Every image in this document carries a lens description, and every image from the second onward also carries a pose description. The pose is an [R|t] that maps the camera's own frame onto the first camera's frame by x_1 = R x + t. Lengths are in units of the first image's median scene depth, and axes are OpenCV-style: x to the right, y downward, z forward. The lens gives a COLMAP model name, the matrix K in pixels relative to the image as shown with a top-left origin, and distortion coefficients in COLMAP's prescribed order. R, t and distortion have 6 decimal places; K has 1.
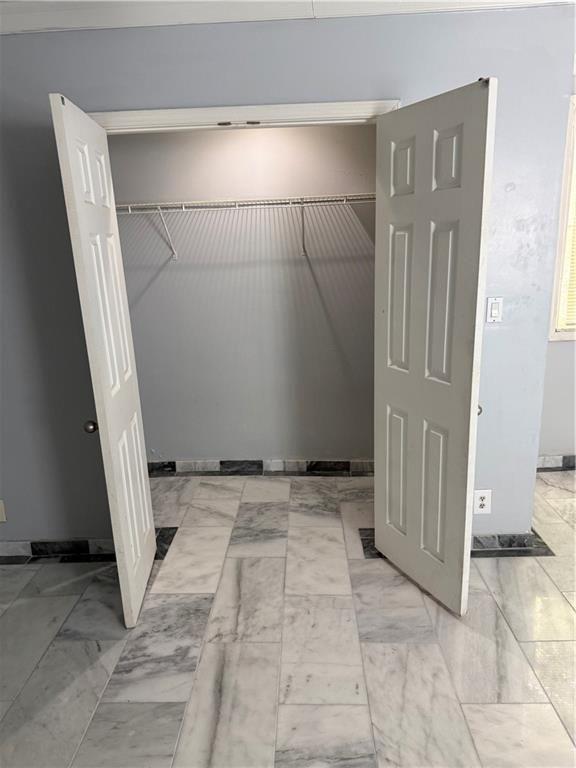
lens RADIAL K [[540.4, 0, 288.2], [0, 540.4, 387.9], [0, 0, 1]] dist [0.042478, -0.066601]
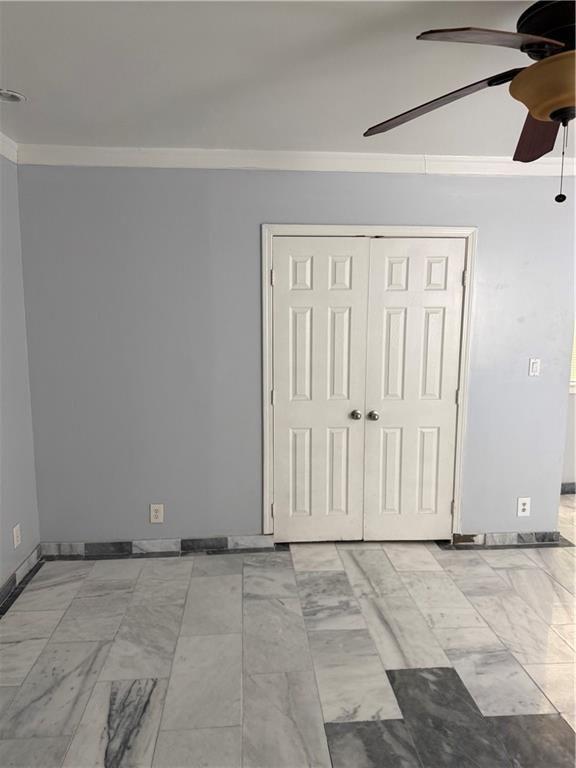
lens RADIAL K [[540.4, 0, 288.2], [0, 540.4, 387.9], [0, 0, 1]] dist [0.042478, -0.066601]
pose [[0.993824, 0.027339, 0.107548, -0.427032], [-0.015071, 0.993450, -0.113273, 0.084299], [-0.109940, 0.110952, 0.987726, -0.350501]]
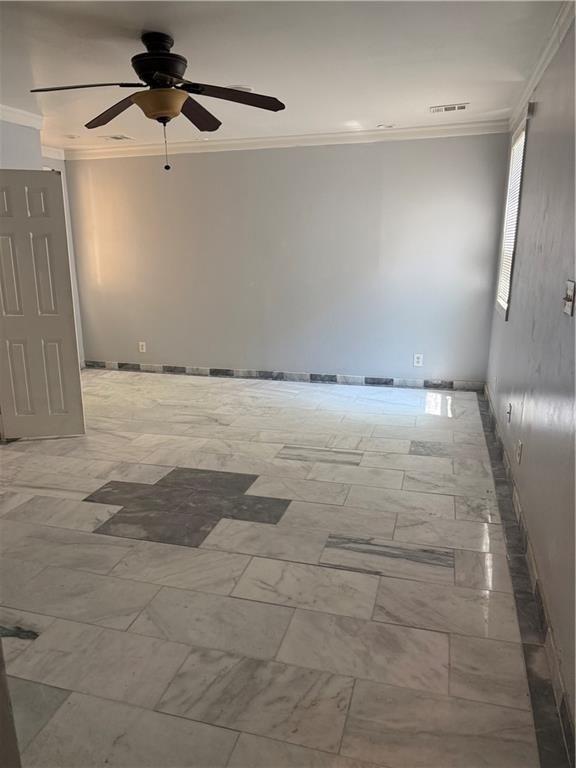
lens RADIAL K [[535.5, 0, 291.5], [0, 535.5, 382.0], [0, 0, 1]] dist [0.048439, -0.066613]
pose [[0.250731, -0.201836, 0.946782, -1.186227], [0.235810, 0.961297, 0.142482, 0.125759], [-0.938897, 0.187536, 0.288622, -0.272710]]
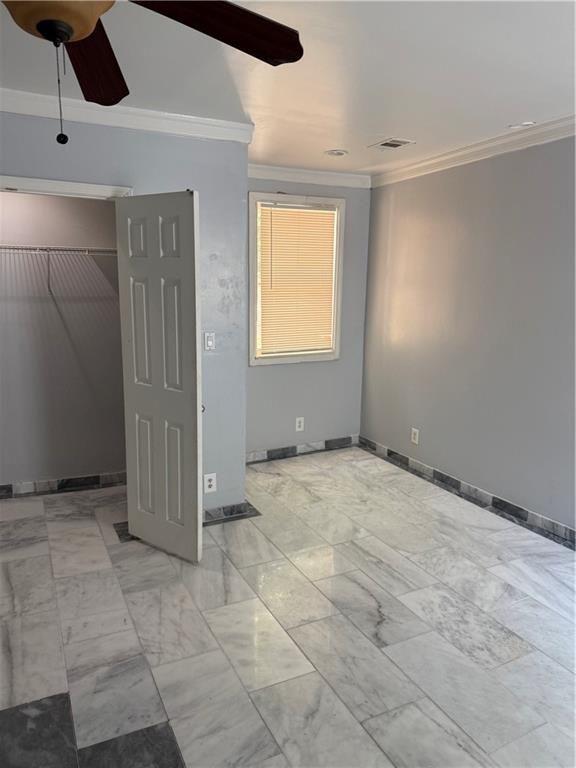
lens RADIAL K [[535.5, 0, 291.5], [0, 535.5, 382.0], [0, 0, 1]] dist [0.048439, -0.066613]
pose [[0.880951, -0.033497, 0.472020, -0.091406], [0.070719, 0.995609, -0.061333, 0.062205], [-0.467893, 0.087412, 0.879452, -0.310677]]
